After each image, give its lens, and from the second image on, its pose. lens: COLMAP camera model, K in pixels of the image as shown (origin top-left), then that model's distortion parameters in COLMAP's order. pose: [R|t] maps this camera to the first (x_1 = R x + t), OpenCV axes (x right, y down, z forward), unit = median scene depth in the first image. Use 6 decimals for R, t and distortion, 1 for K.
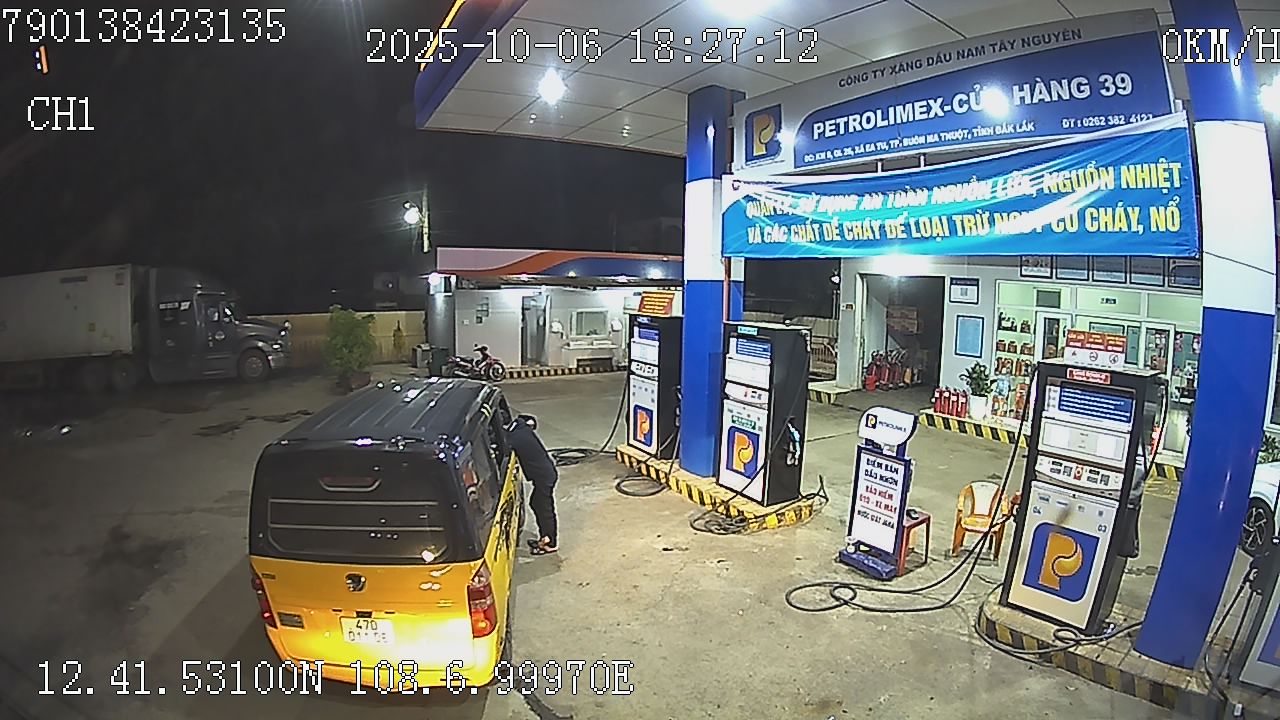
lens RADIAL K [[839.7, 0, 640.9], [0, 839.7, 396.1], [0, 0, 1]] dist [-0.388043, 0.151988]
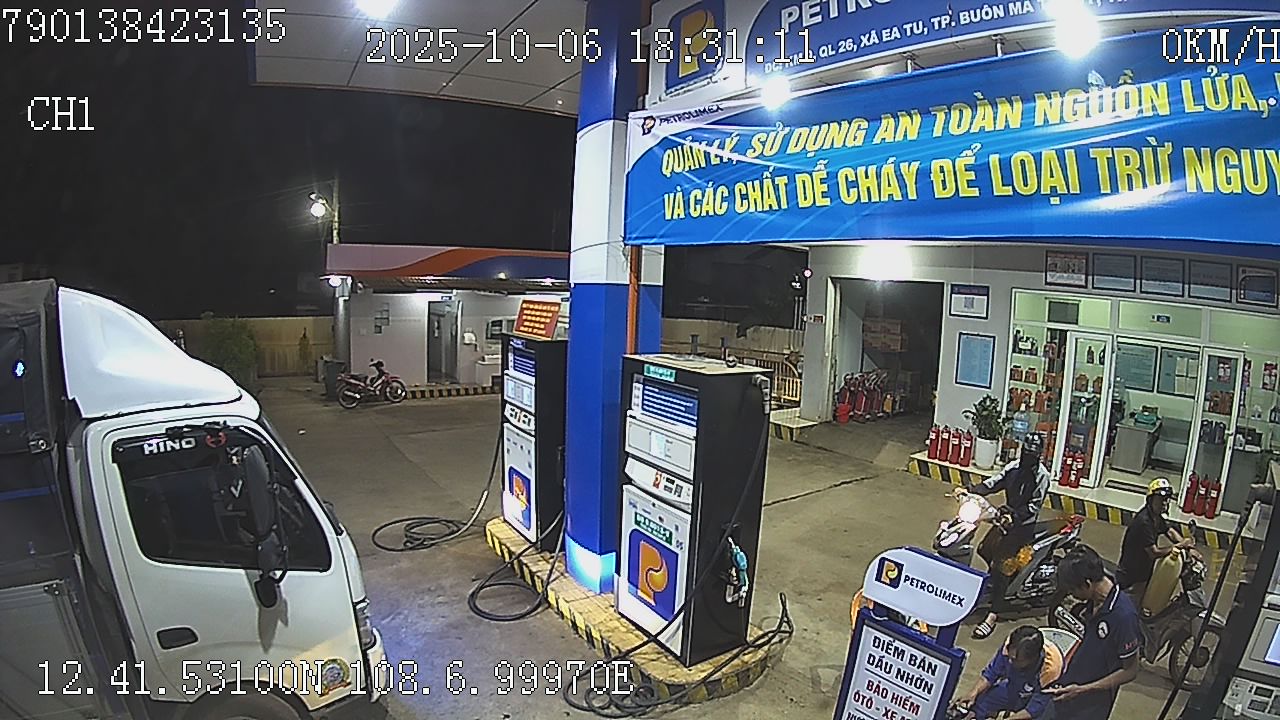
lens RADIAL K [[839.7, 0, 640.9], [0, 839.7, 396.1], [0, 0, 1]] dist [-0.388043, 0.151988]
pose [[0.998645, 0.009920, 0.051089, 0.066156], [-0.009724, 0.999944, -0.004081, -0.046591], [-0.051127, 0.003579, 0.998686, 0.327807]]
